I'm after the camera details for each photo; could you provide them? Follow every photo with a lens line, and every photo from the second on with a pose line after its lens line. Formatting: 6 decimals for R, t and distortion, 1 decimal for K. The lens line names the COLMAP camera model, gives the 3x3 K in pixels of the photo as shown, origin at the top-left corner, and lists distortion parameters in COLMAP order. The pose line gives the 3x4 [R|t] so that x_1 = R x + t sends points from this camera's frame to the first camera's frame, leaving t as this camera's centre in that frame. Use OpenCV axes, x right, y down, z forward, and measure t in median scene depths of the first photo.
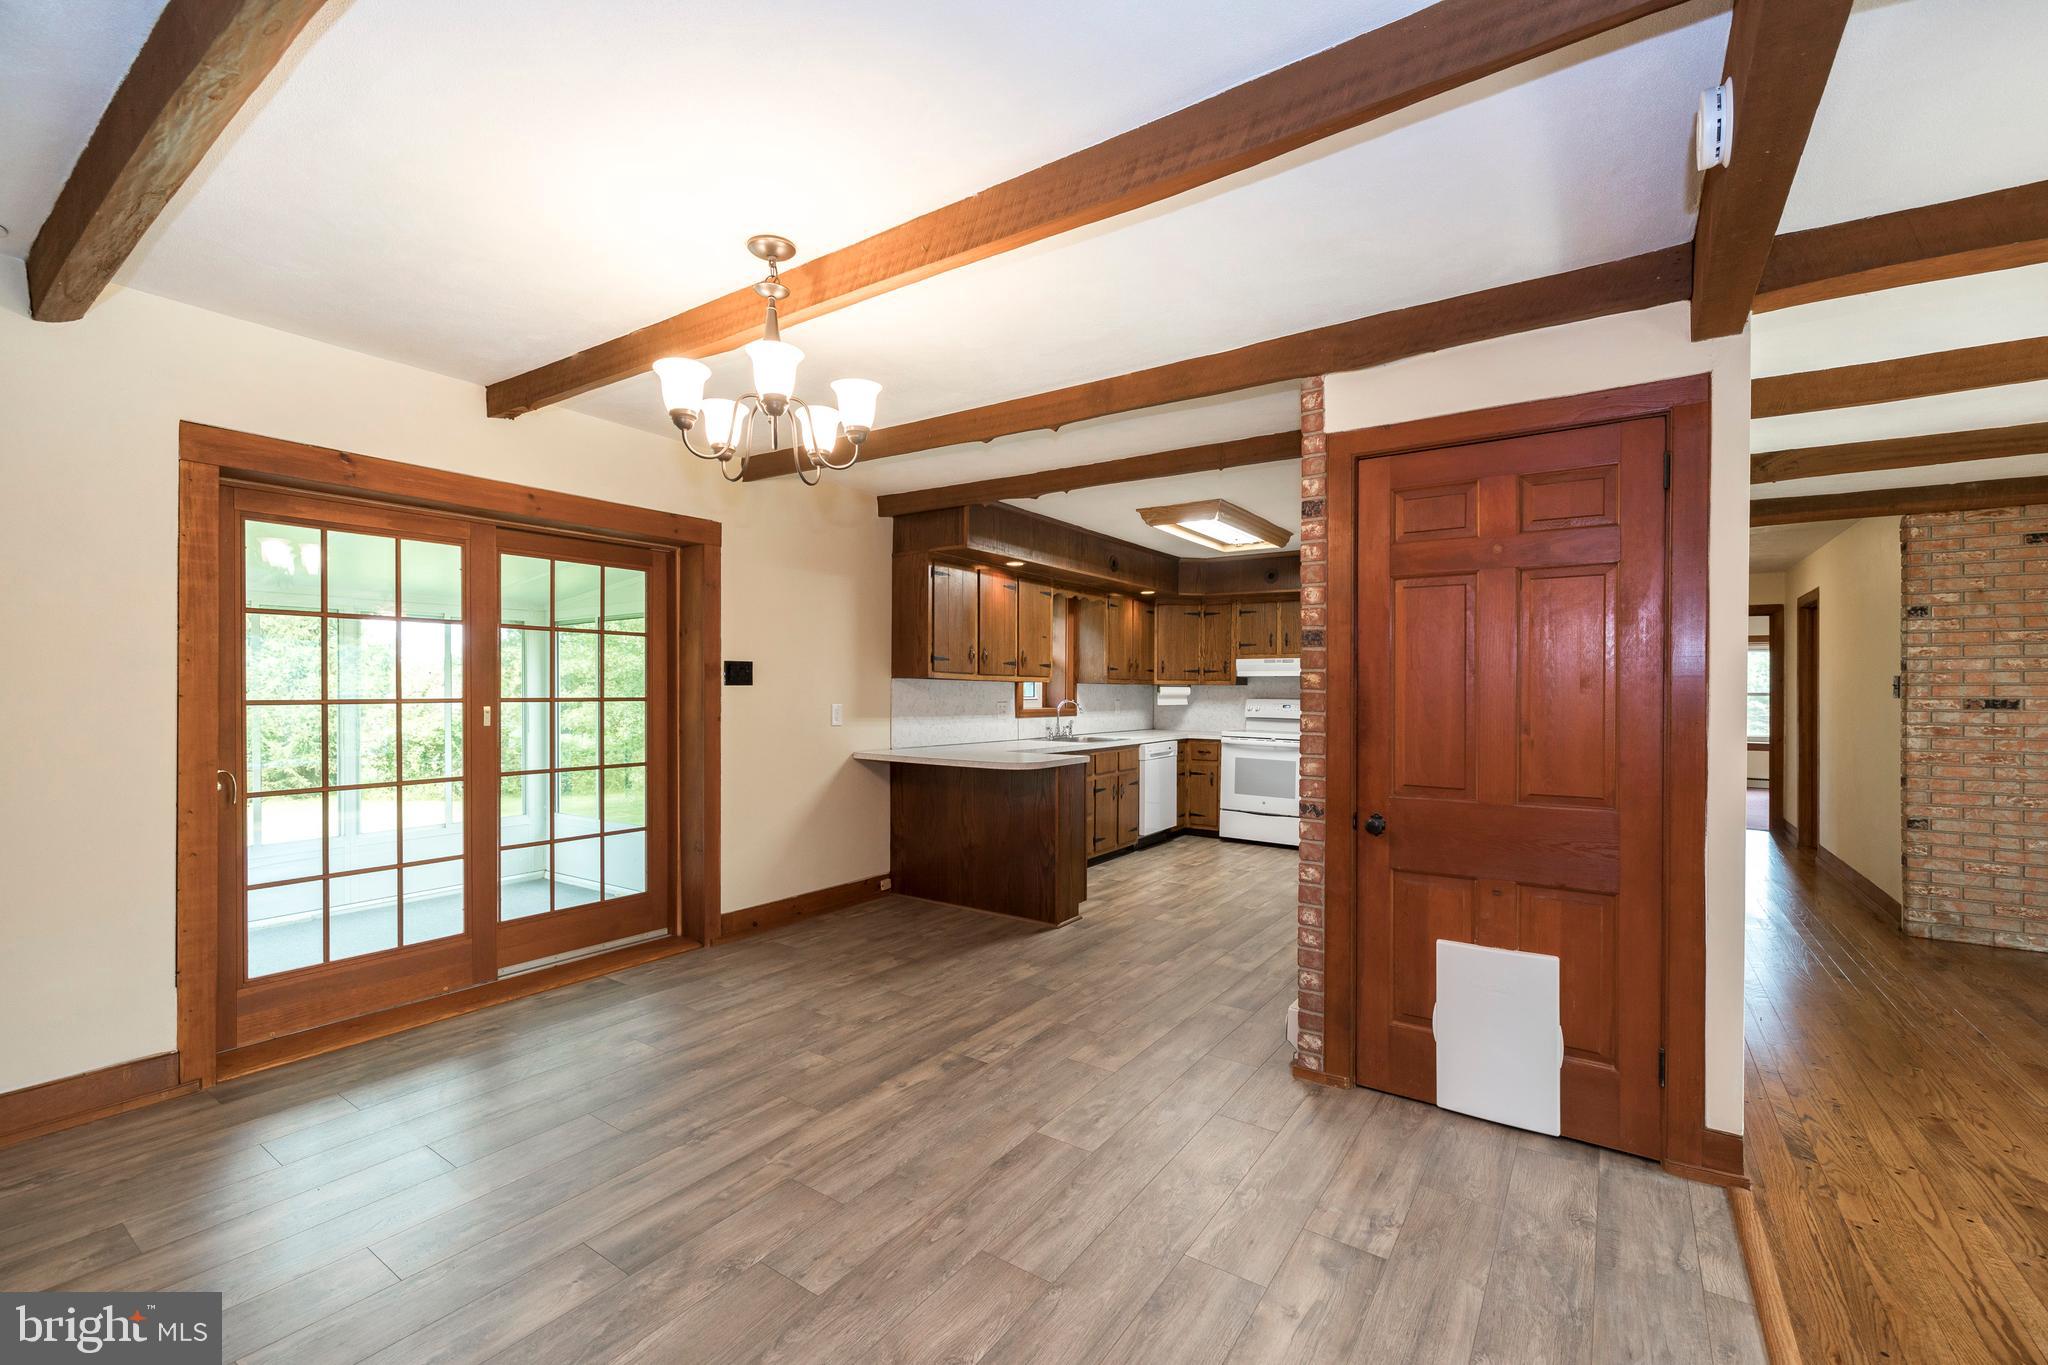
lens RADIAL K [[858.1, 0, 1029.6], [0, 858.1, 688.5], [0, 0, 1]] dist [0.000288, -0.000030]
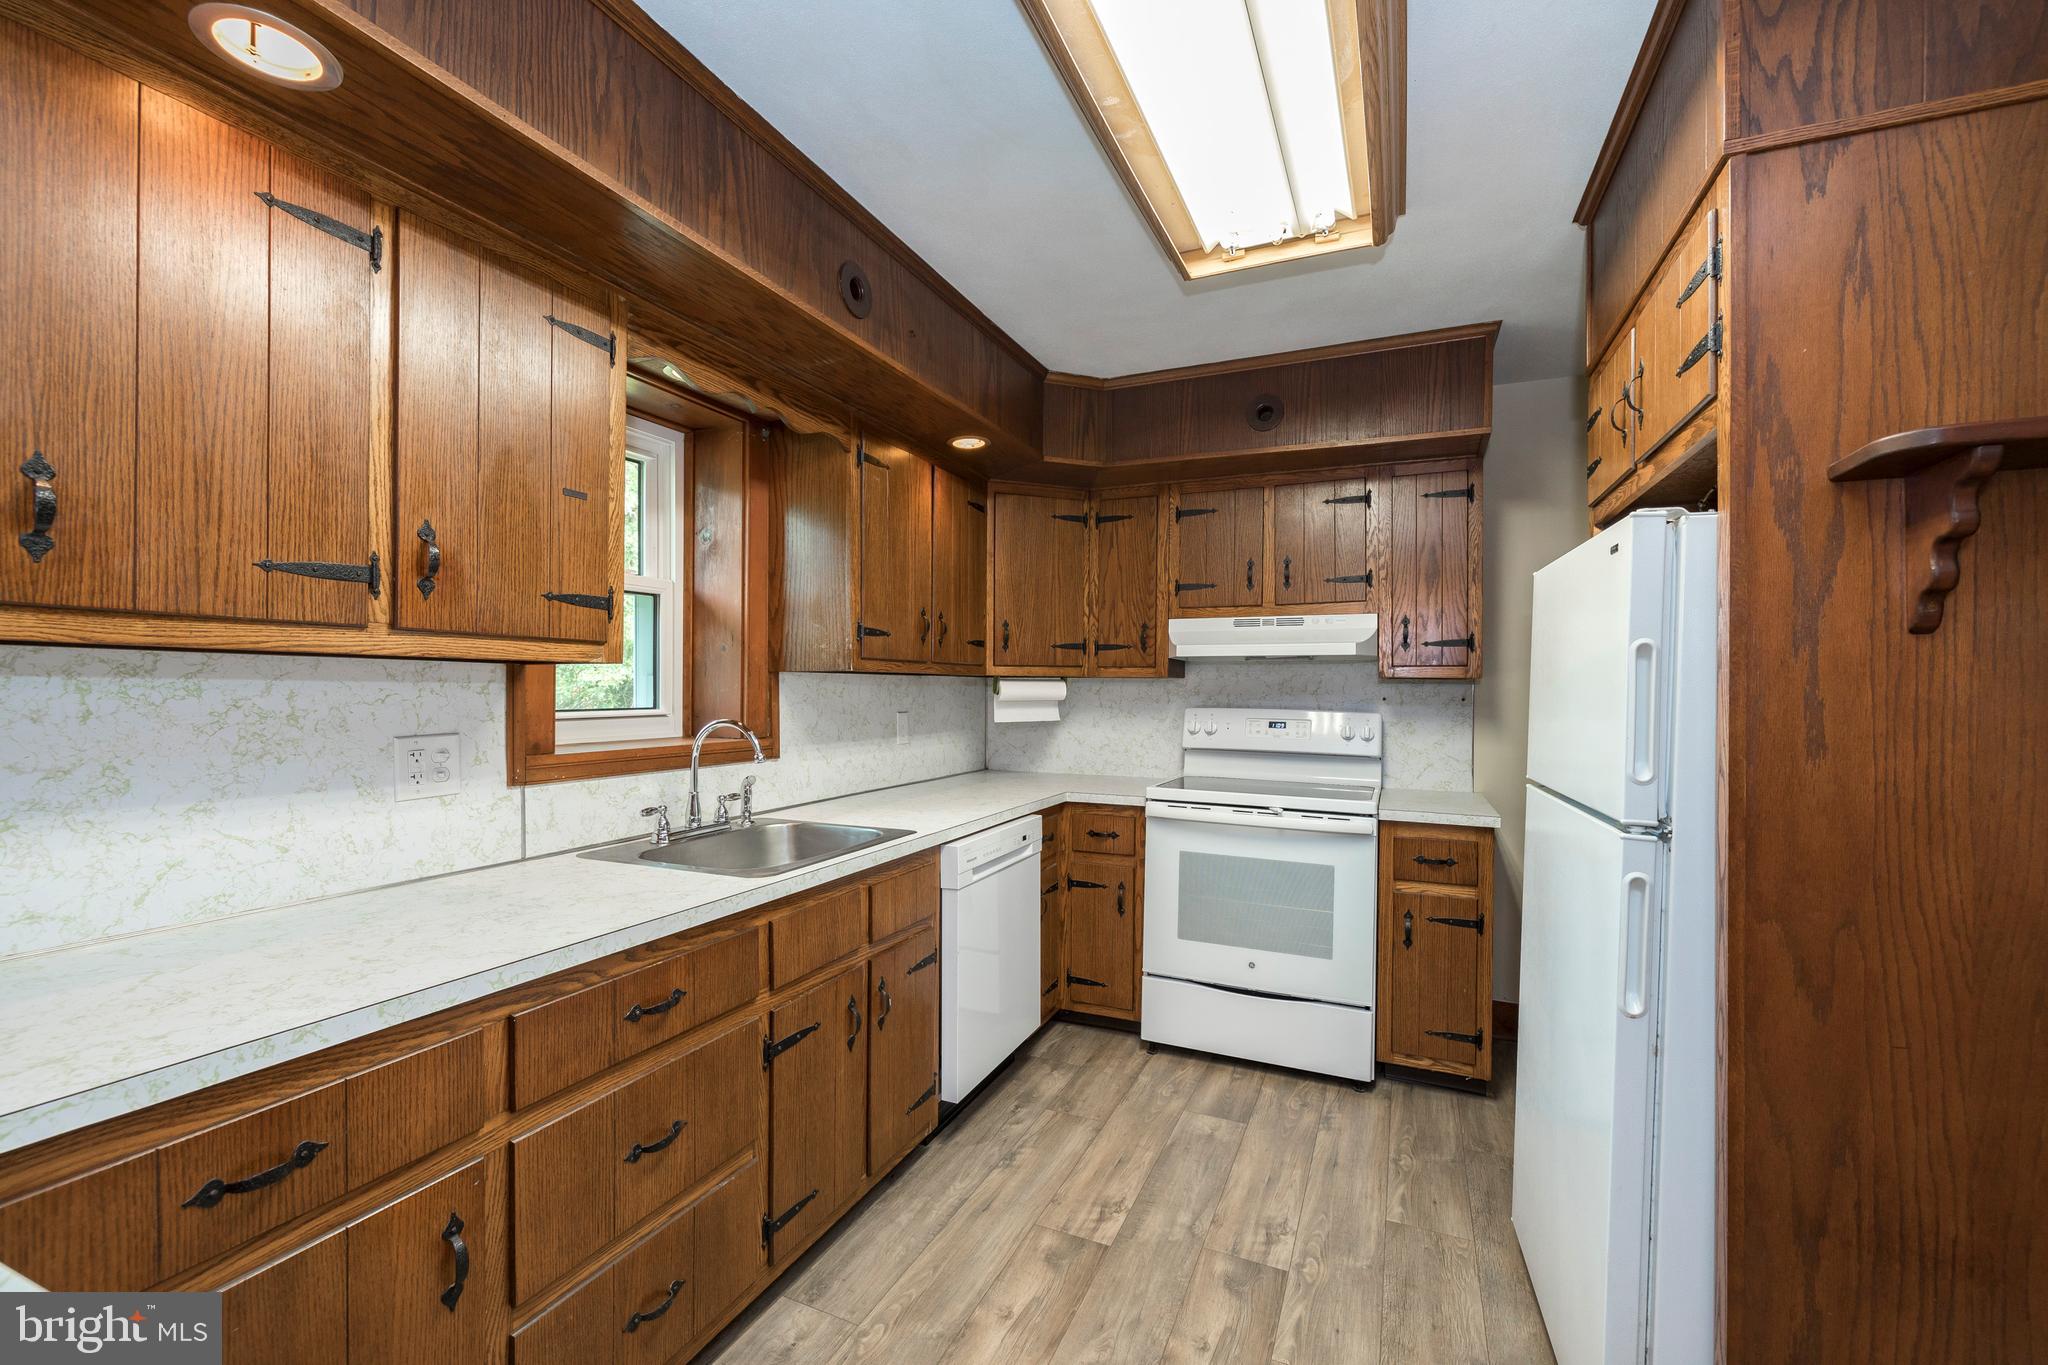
lens RADIAL K [[858.1, 0, 1029.6], [0, 858.1, 688.5], [0, 0, 1]] dist [0.000288, -0.000030]
pose [[0.982506, -0.001021, 0.186230, 0.145224], [0.000165, 0.999989, 0.004611, -0.000240], [-0.186232, -0.004499, 0.982495, 0.960790]]
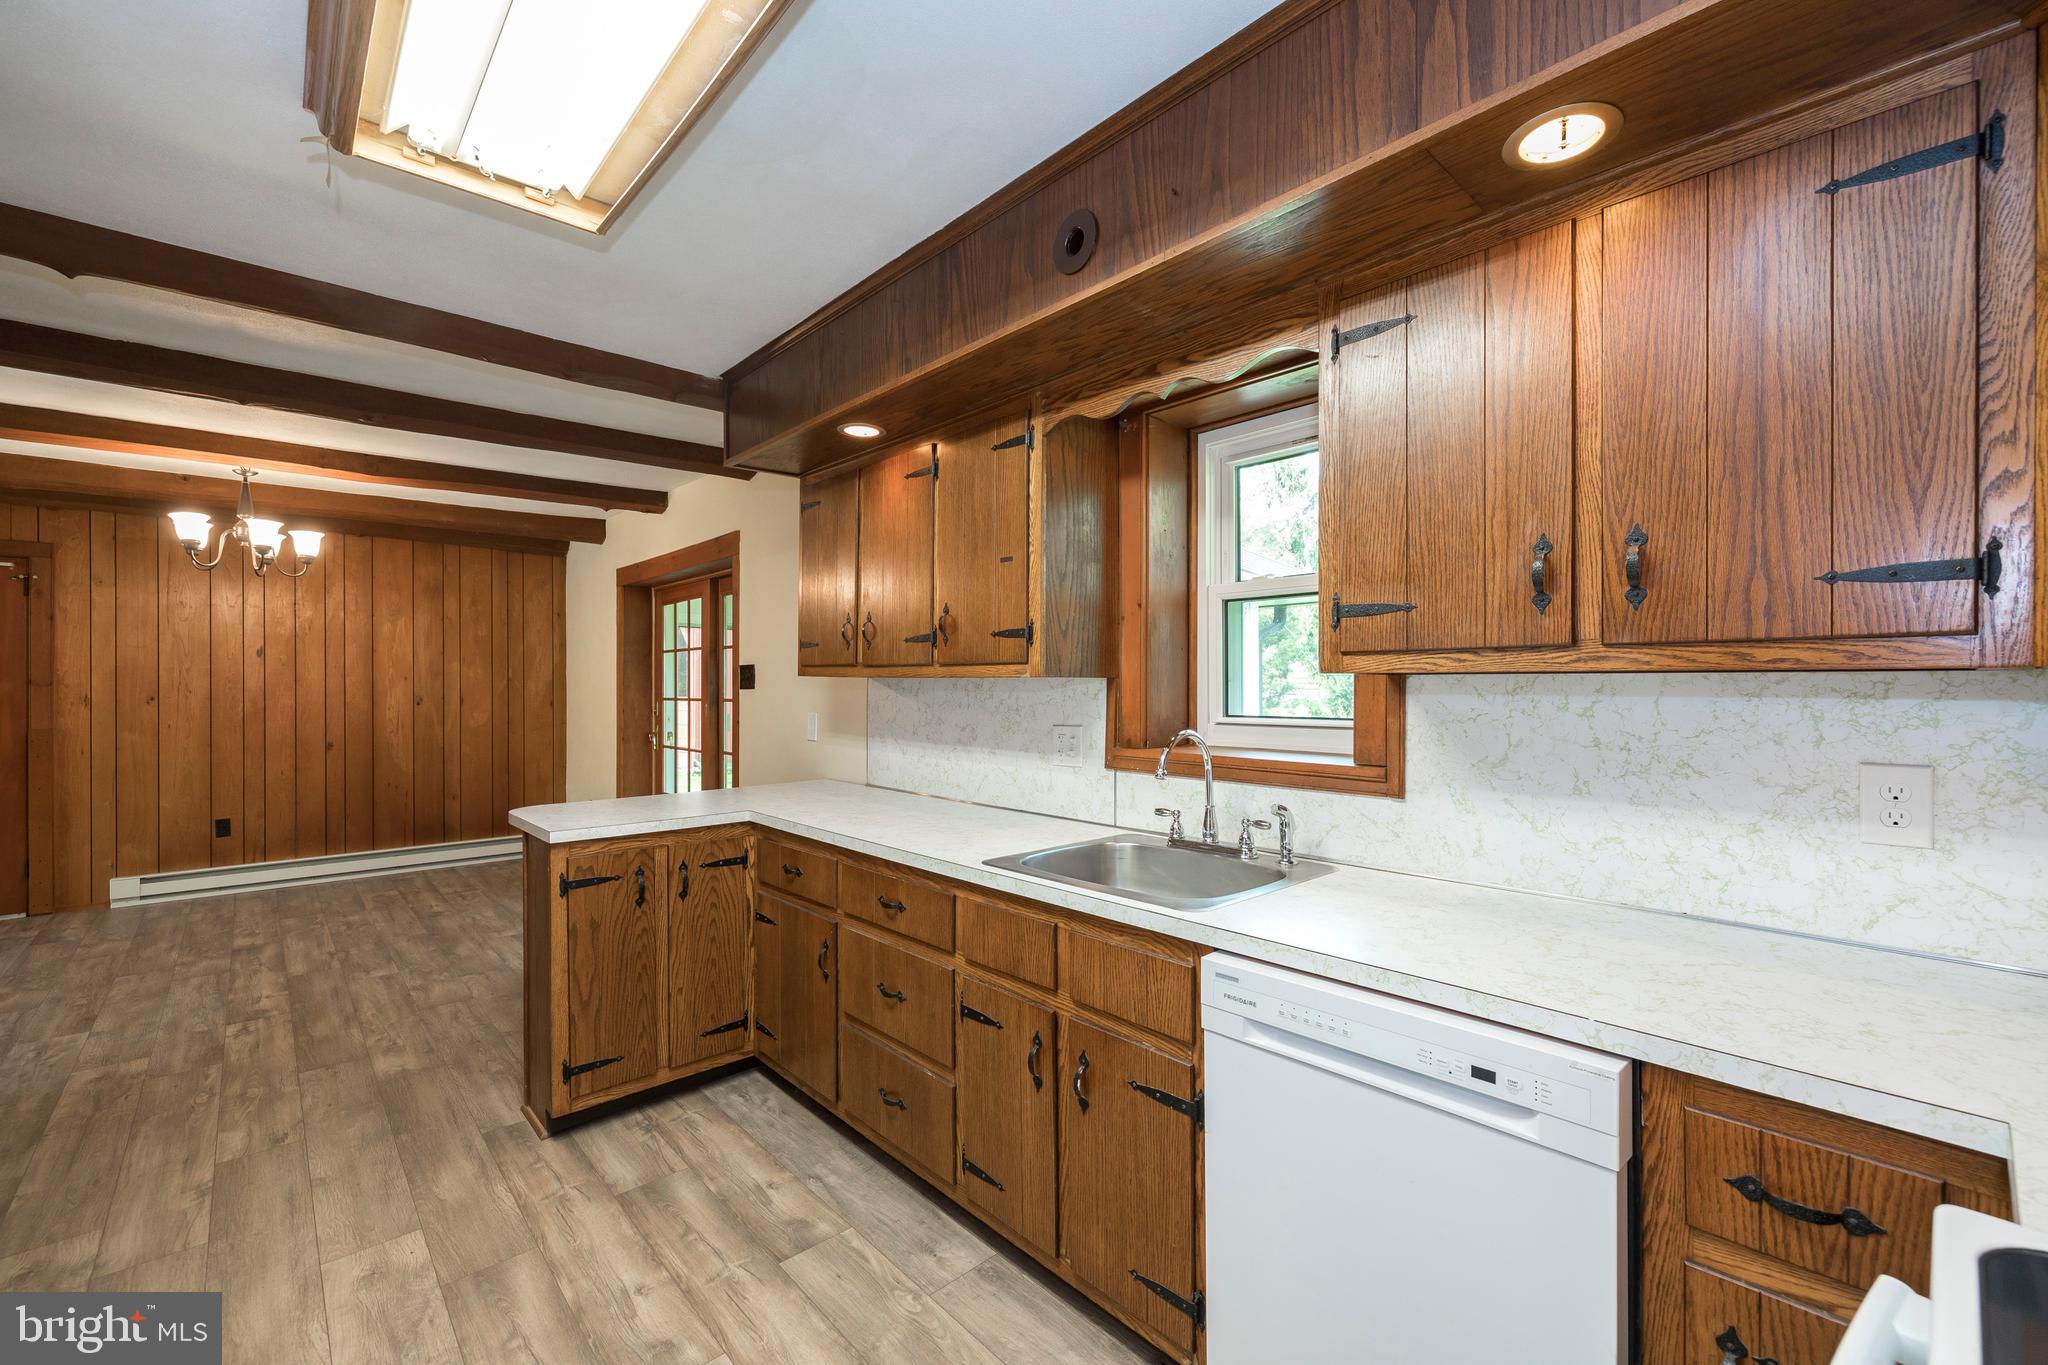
lens RADIAL K [[858.1, 0, 1029.6], [0, 858.1, 688.5], [0, 0, 1]] dist [0.000288, -0.000030]
pose [[-0.231284, 0.001509, -0.972885, 0.524800], [0.004032, 0.999992, 0.000592, -0.003560], [0.972878, -0.003786, -0.231288, 1.488843]]
